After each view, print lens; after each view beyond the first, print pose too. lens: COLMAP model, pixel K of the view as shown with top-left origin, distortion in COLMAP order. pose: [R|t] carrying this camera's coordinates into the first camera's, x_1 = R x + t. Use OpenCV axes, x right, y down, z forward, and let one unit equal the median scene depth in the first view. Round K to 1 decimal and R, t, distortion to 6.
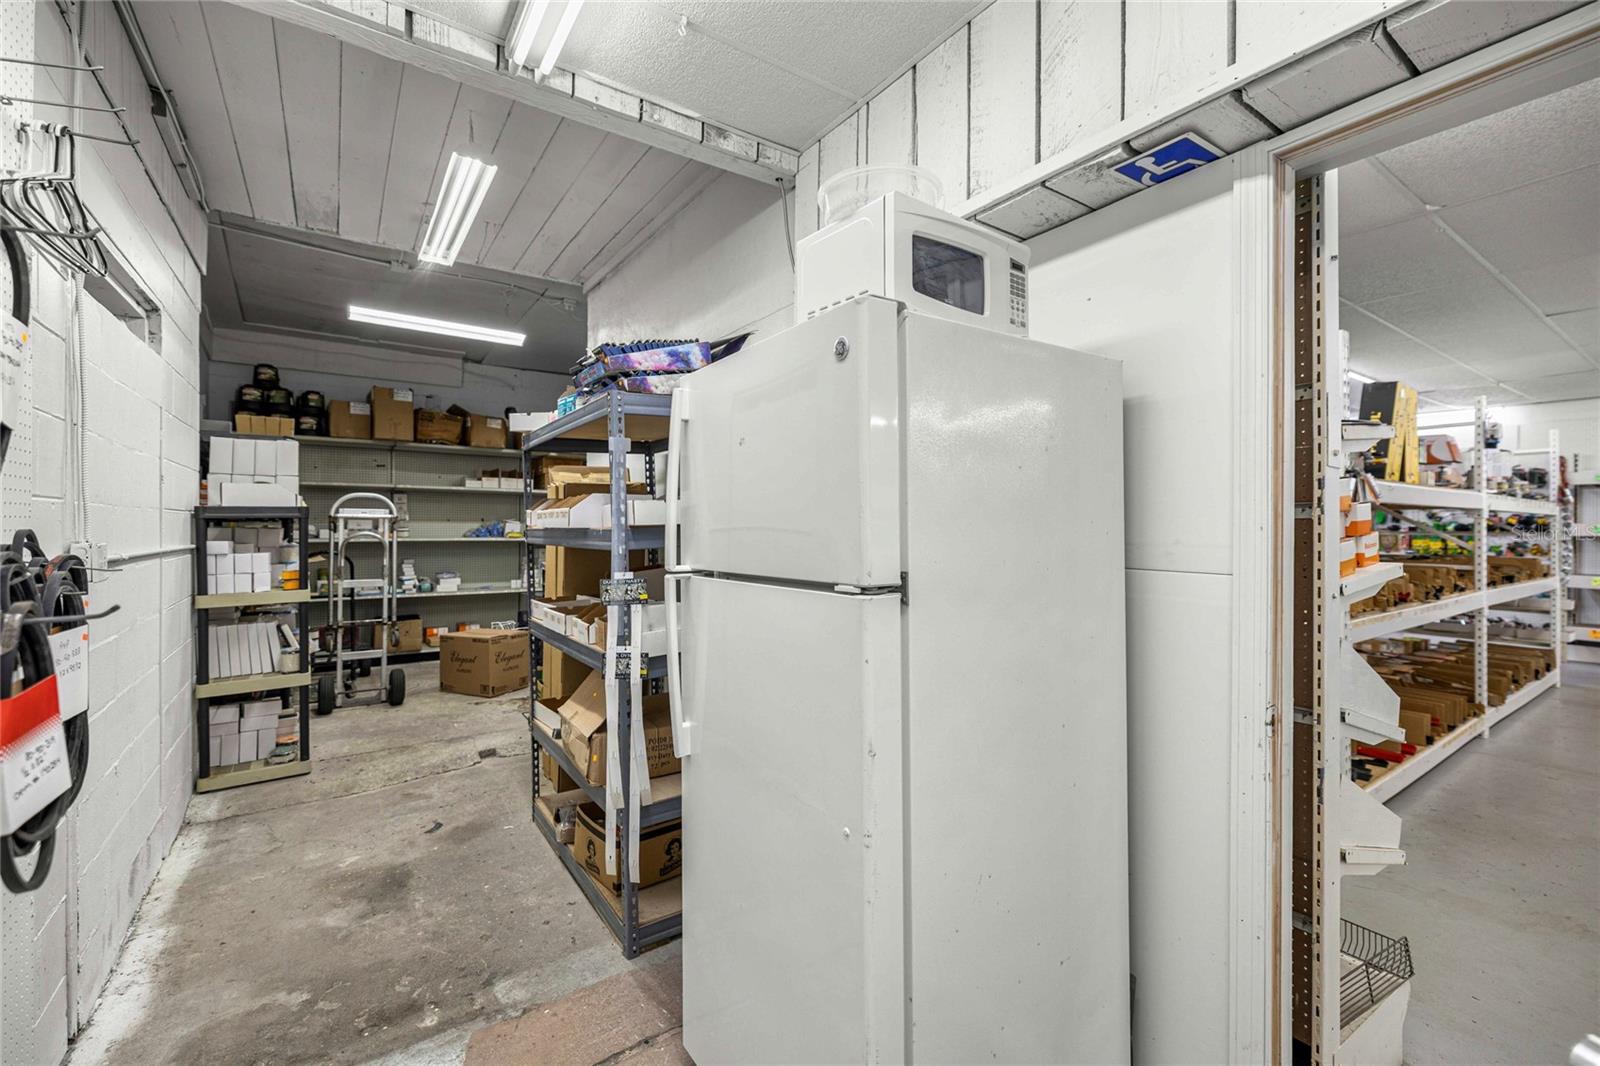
lens RADIAL K [[674.1, 0, 801.3], [0, 674.1, 516.0], [0, 0, 1]] dist [0.001181, 0.000198]
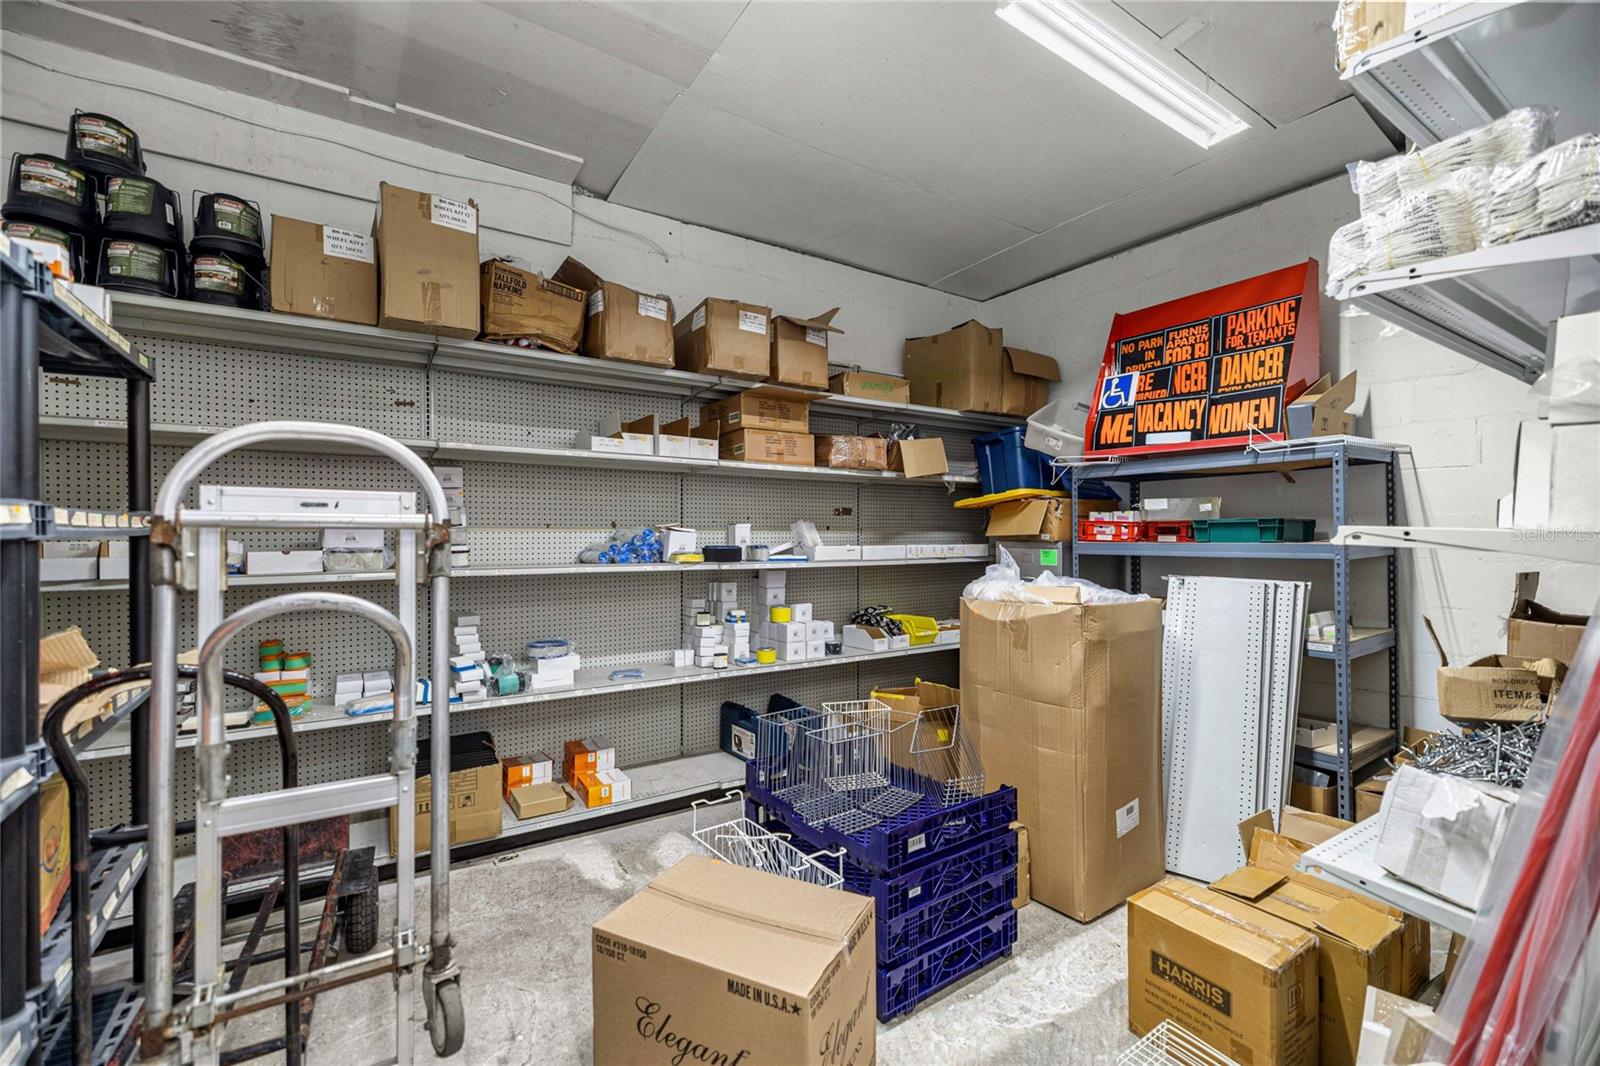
lens RADIAL K [[667.1, 0, 800.0], [0, 667.1, 533.0], [0, 0, 1]] dist [0.000771, -0.000018]
pose [[0.999125, 0.005751, -0.041430, -0.356486], [-0.004730, 0.999684, 0.024697, -0.001013], [0.041559, -0.024480, 0.998836, 0.589385]]
